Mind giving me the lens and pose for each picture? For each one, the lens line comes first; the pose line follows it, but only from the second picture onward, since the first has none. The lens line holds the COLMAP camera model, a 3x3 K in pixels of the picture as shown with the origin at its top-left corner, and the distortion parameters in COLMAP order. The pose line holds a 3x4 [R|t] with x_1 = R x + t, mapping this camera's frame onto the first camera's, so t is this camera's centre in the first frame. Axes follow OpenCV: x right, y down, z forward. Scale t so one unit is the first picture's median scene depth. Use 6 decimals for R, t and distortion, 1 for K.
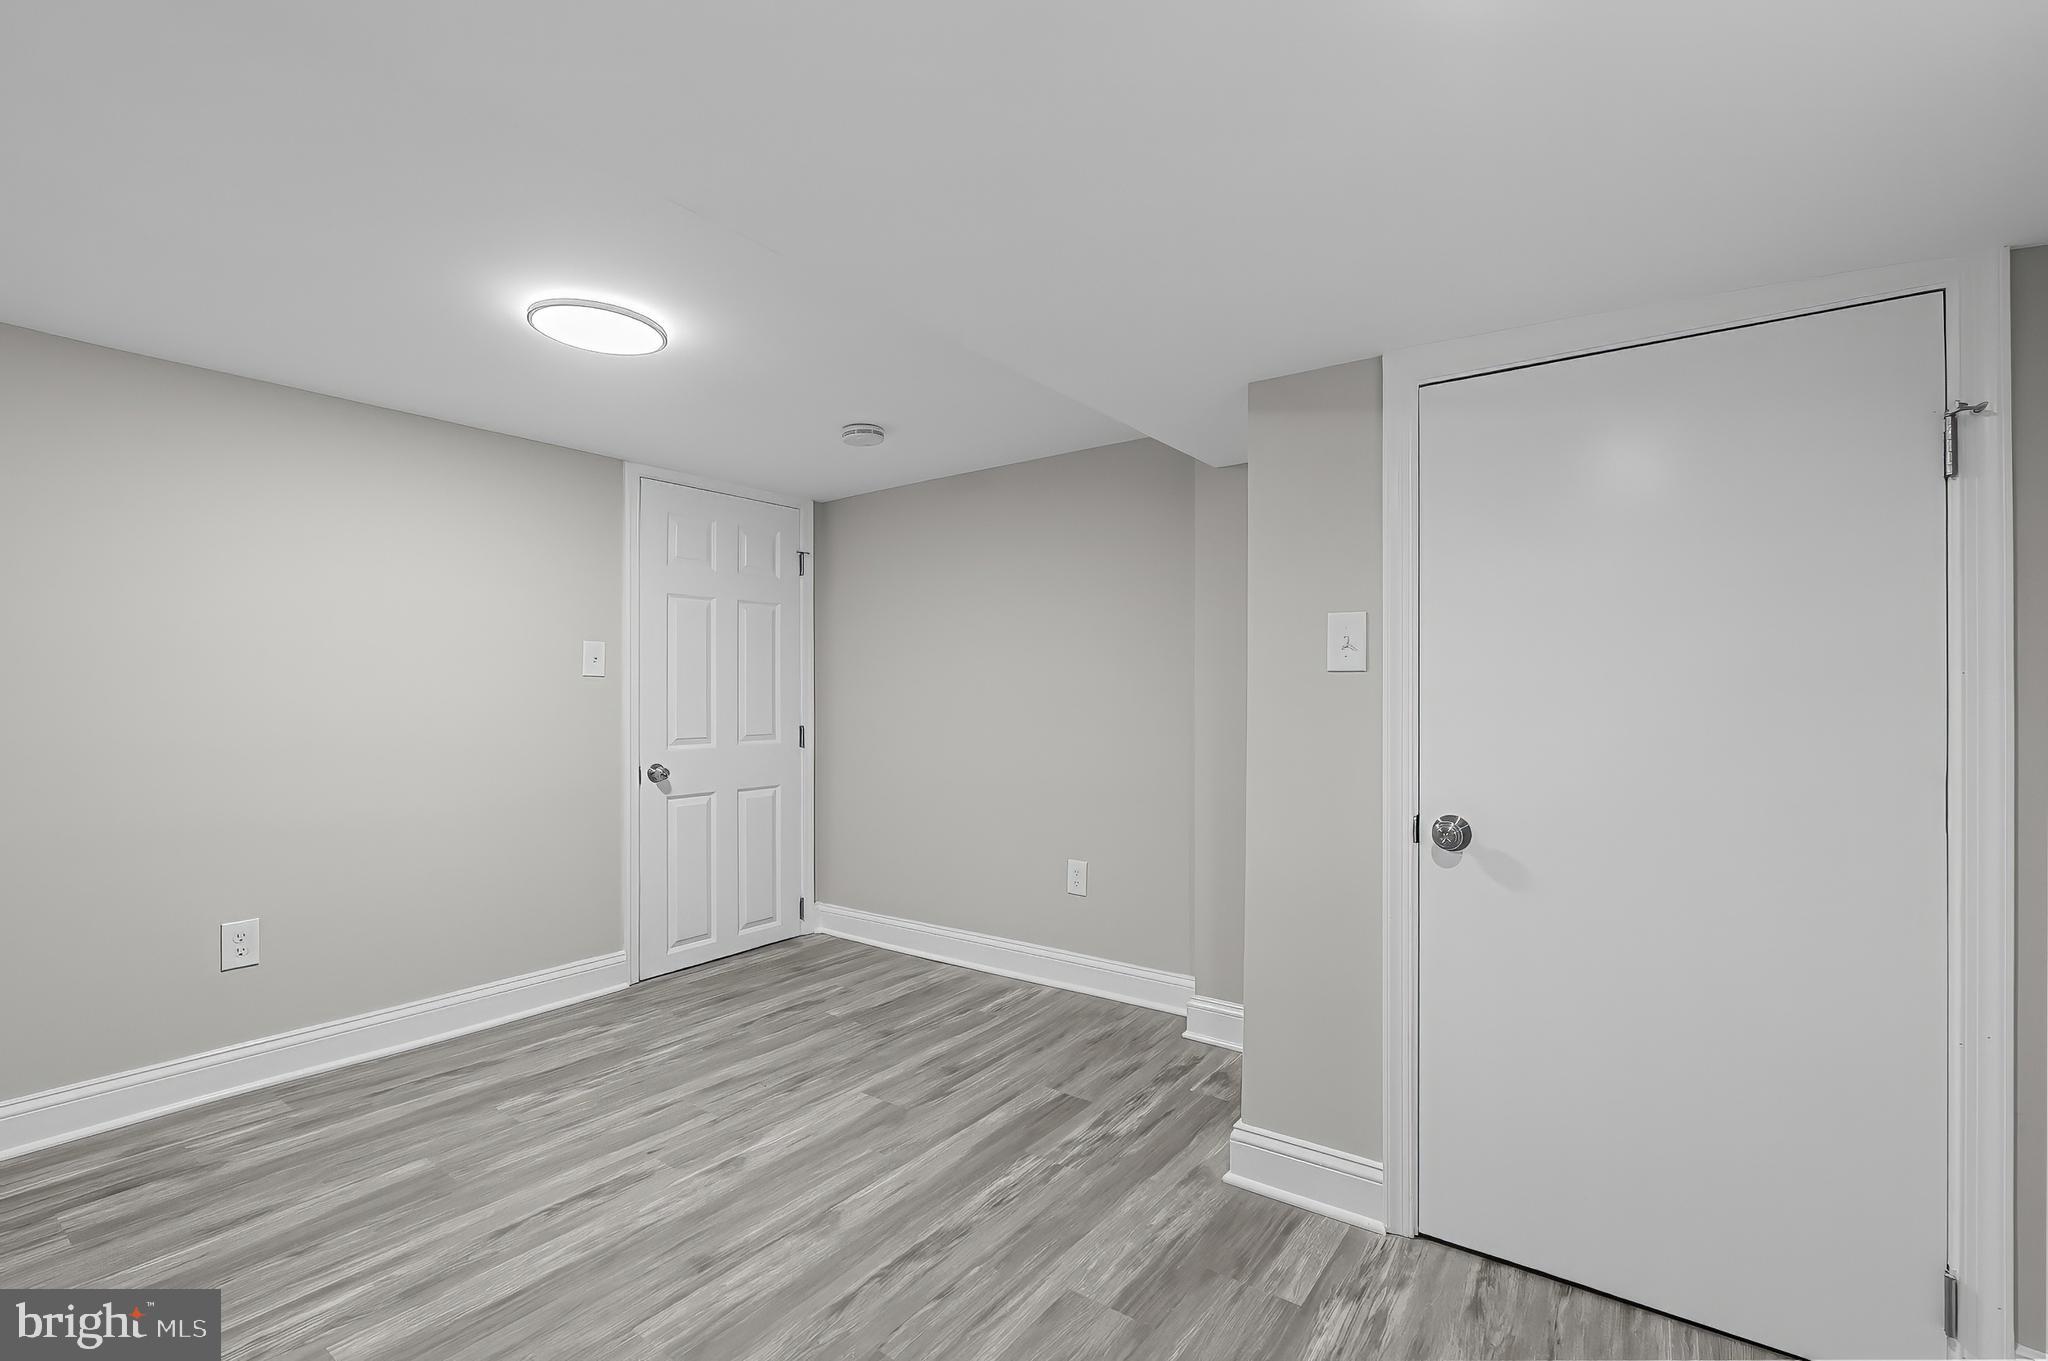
lens RADIAL K [[905.6, 0, 1024.0], [0, 905.6, 680.5], [0, 0, 1]] dist [-0.001715, 0.000373]
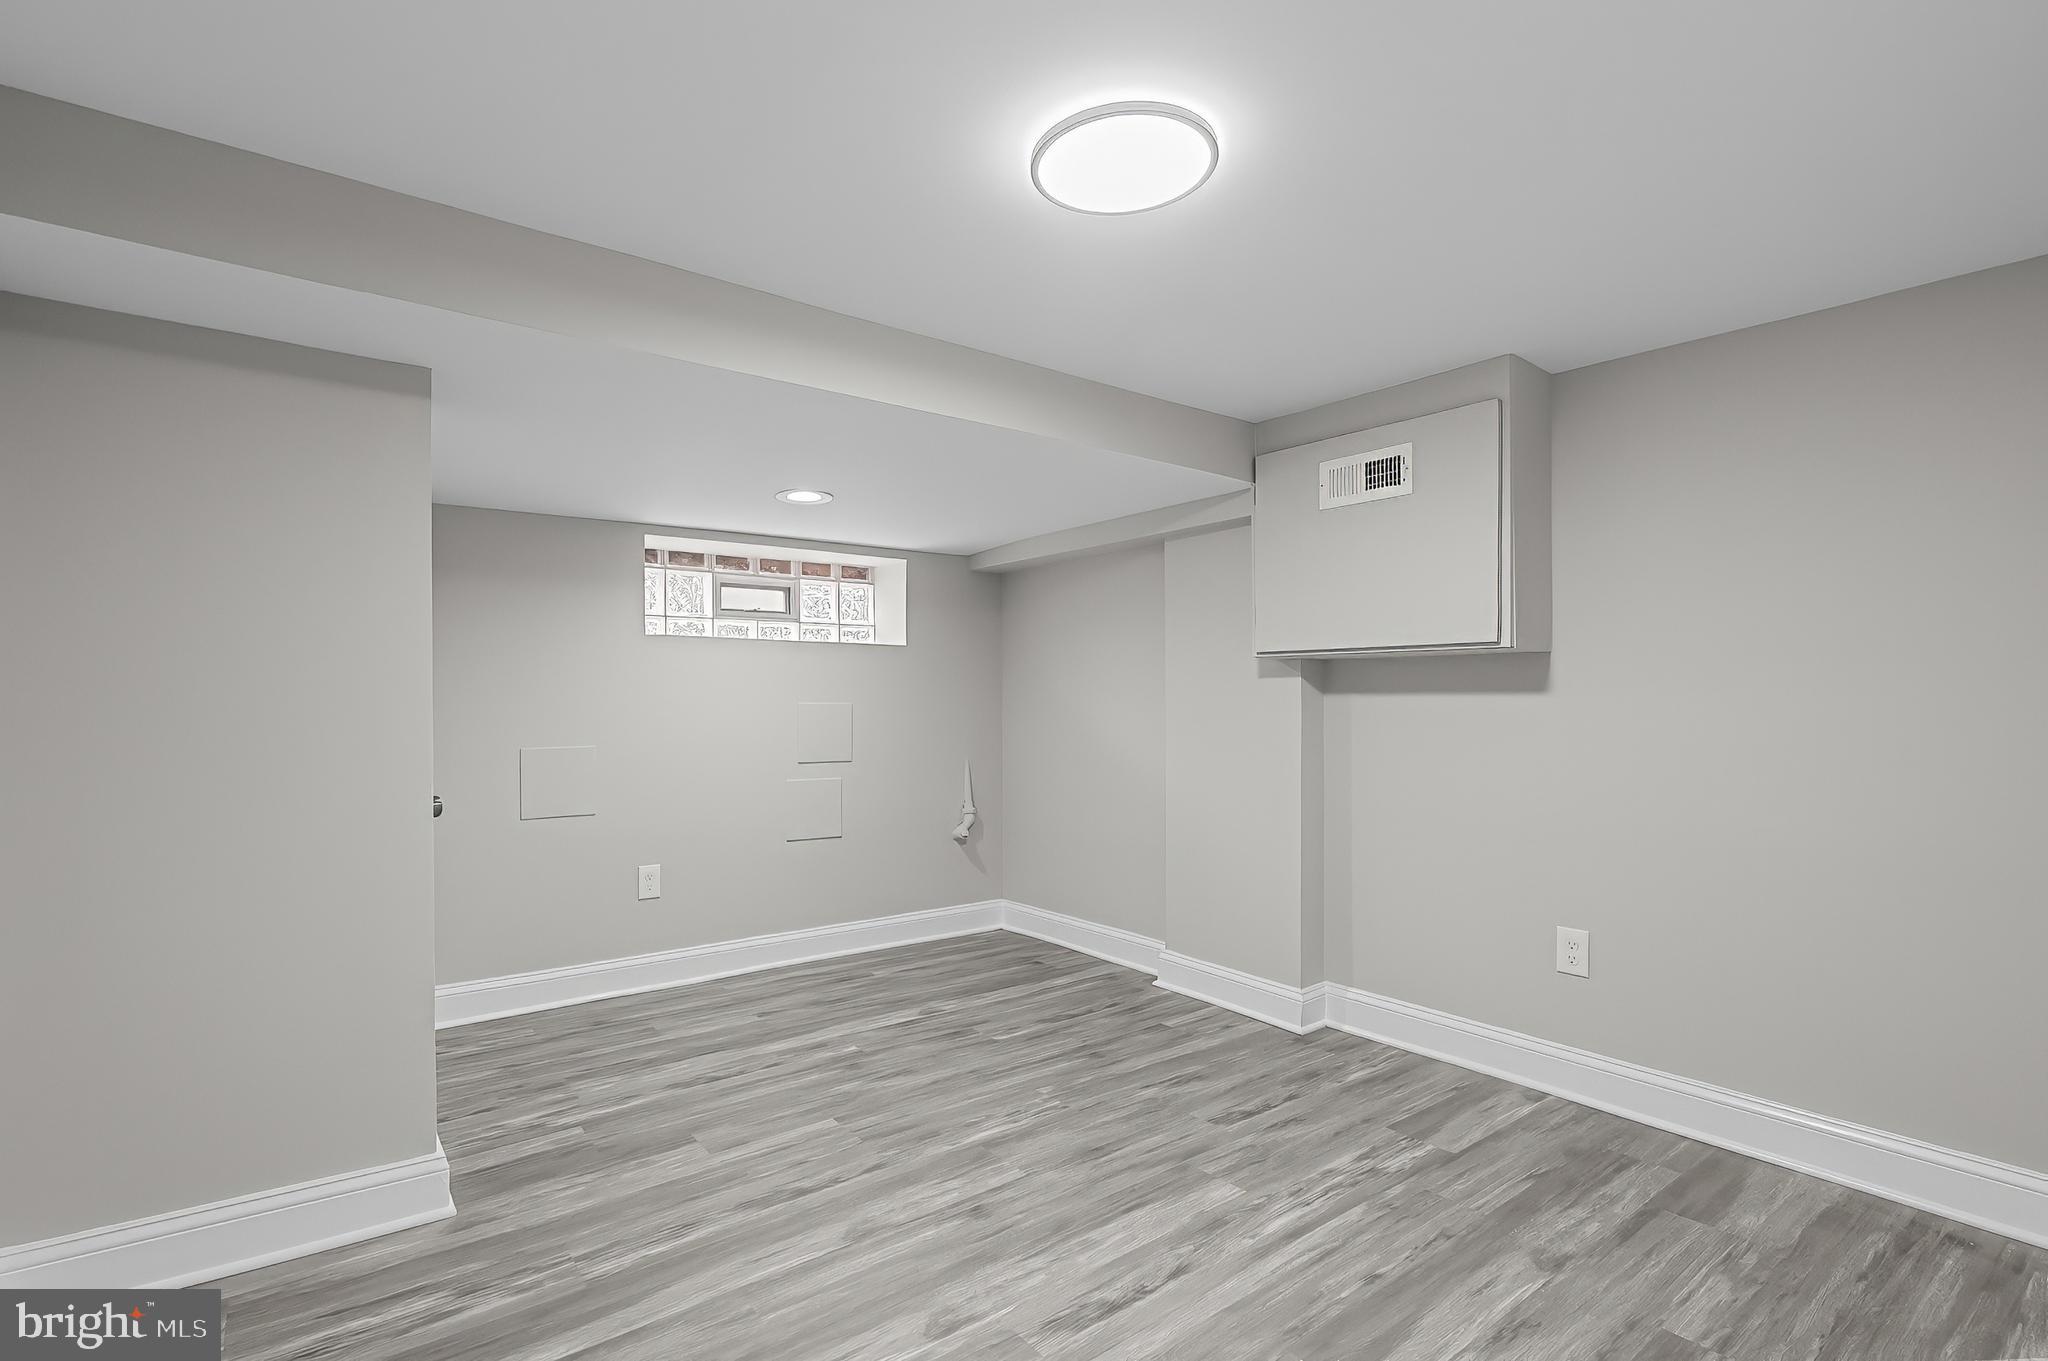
lens RADIAL K [[951.4, 0, 1013.9], [0, 951.4, 702.1], [0, 0, 1]] dist [-0.003090, -0.000155]
pose [[-0.957298, -0.000554, 0.289102, -0.663527], [-0.003777, 0.999937, -0.010591, 0.030513], [-0.289078, -0.011230, -0.957240, 1.905601]]
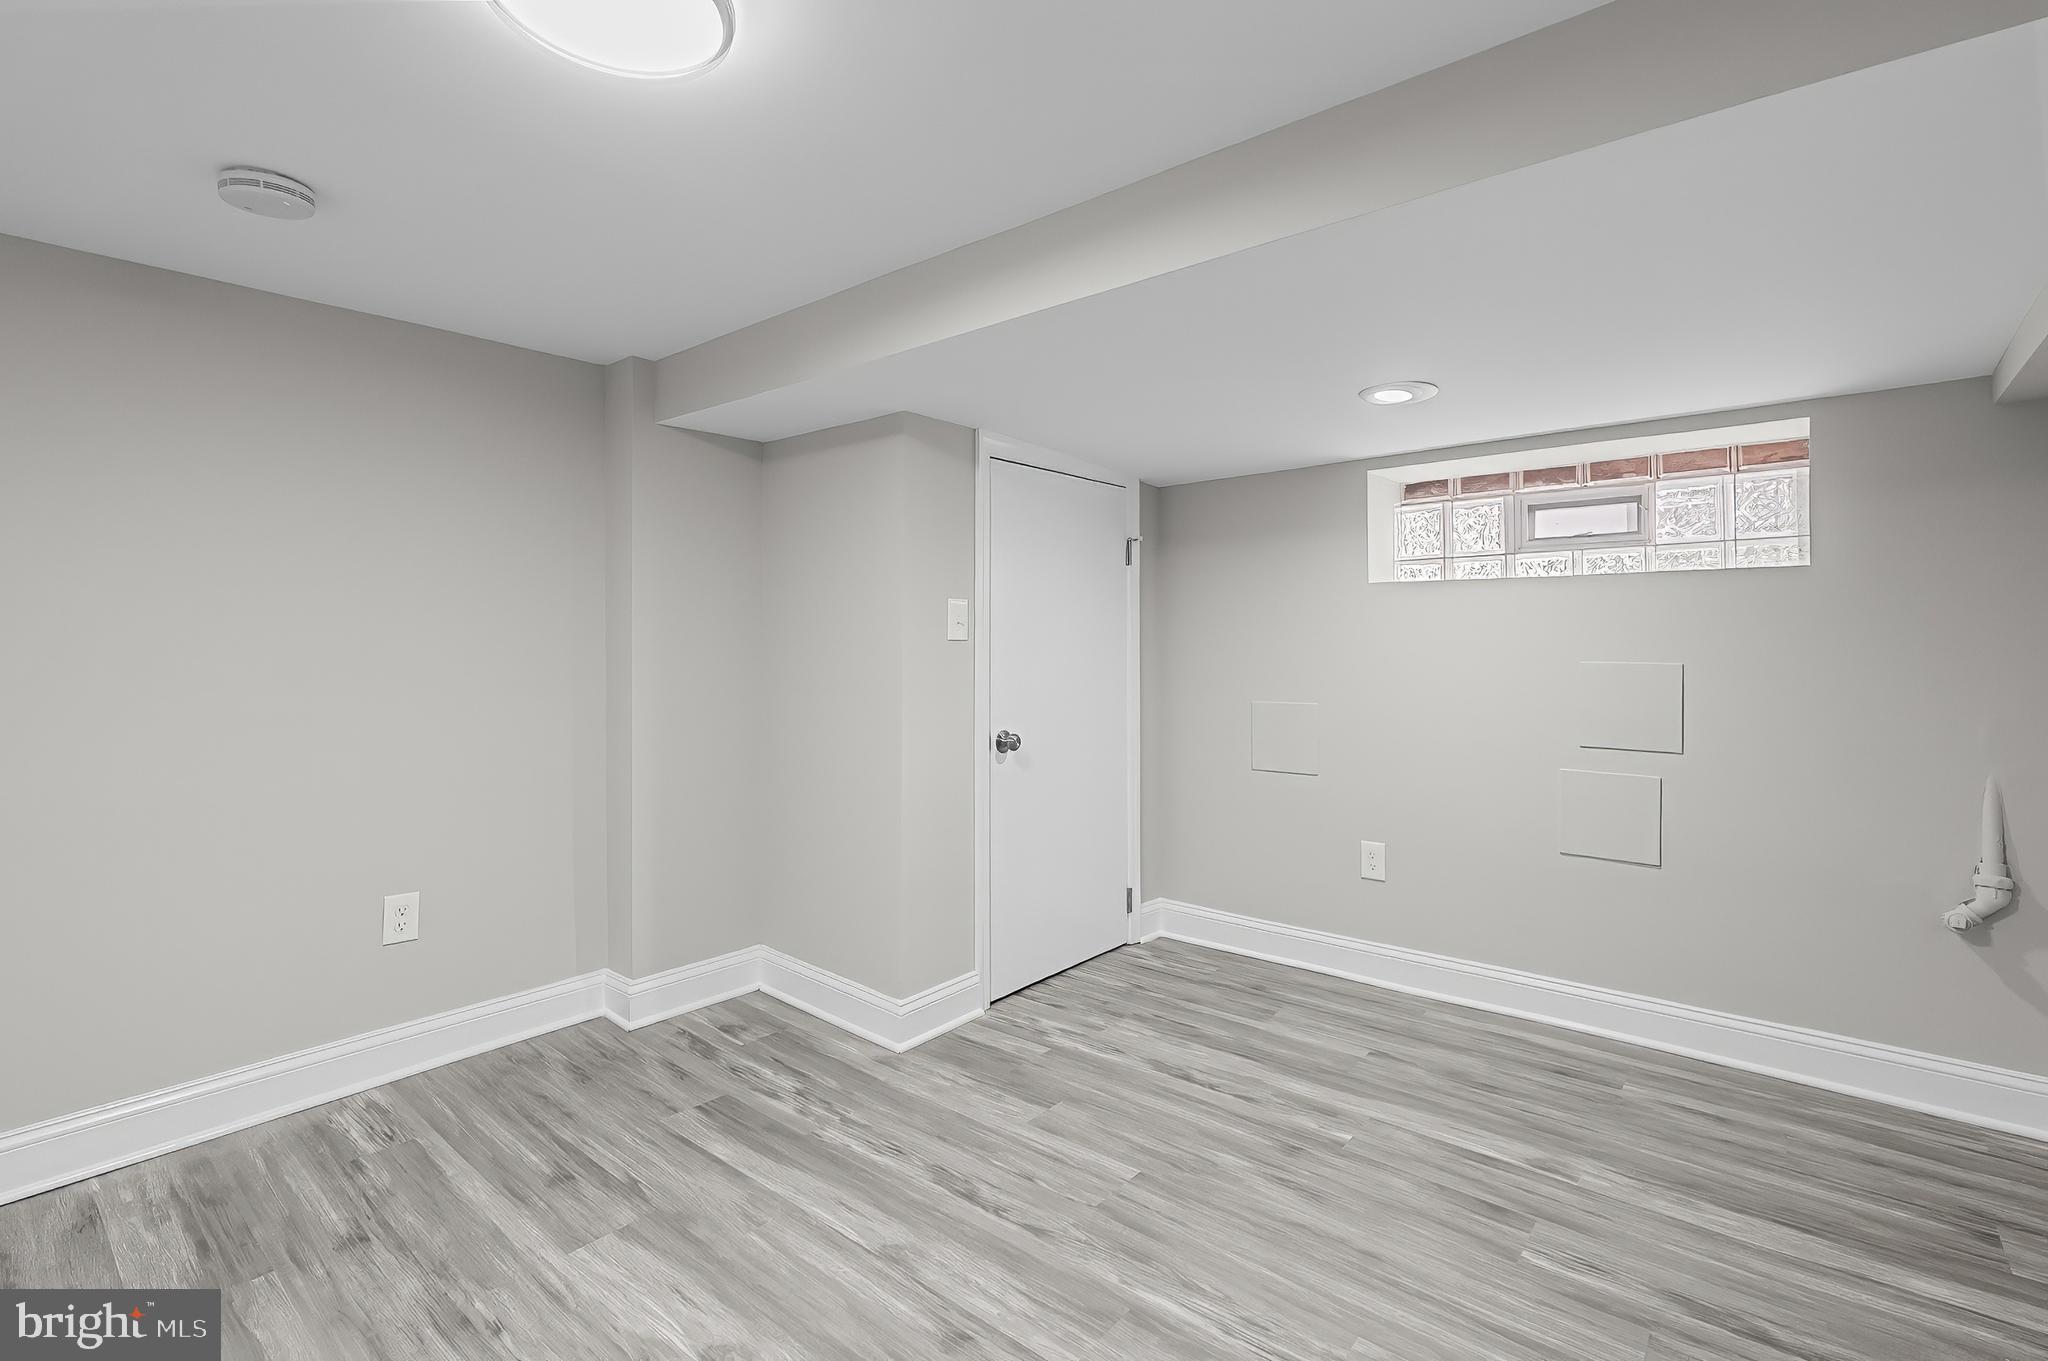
lens RADIAL K [[933.1, 0, 1031.4], [0, 933.1, 638.2], [0, 0, 1]] dist [-0.004484, -0.000014]
pose [[0.064050, 0.003000, 0.997942, -1.109426], [-0.011933, 0.999926, -0.002240, -0.012216], [-0.997875, -0.011765, 0.064081, 0.797181]]
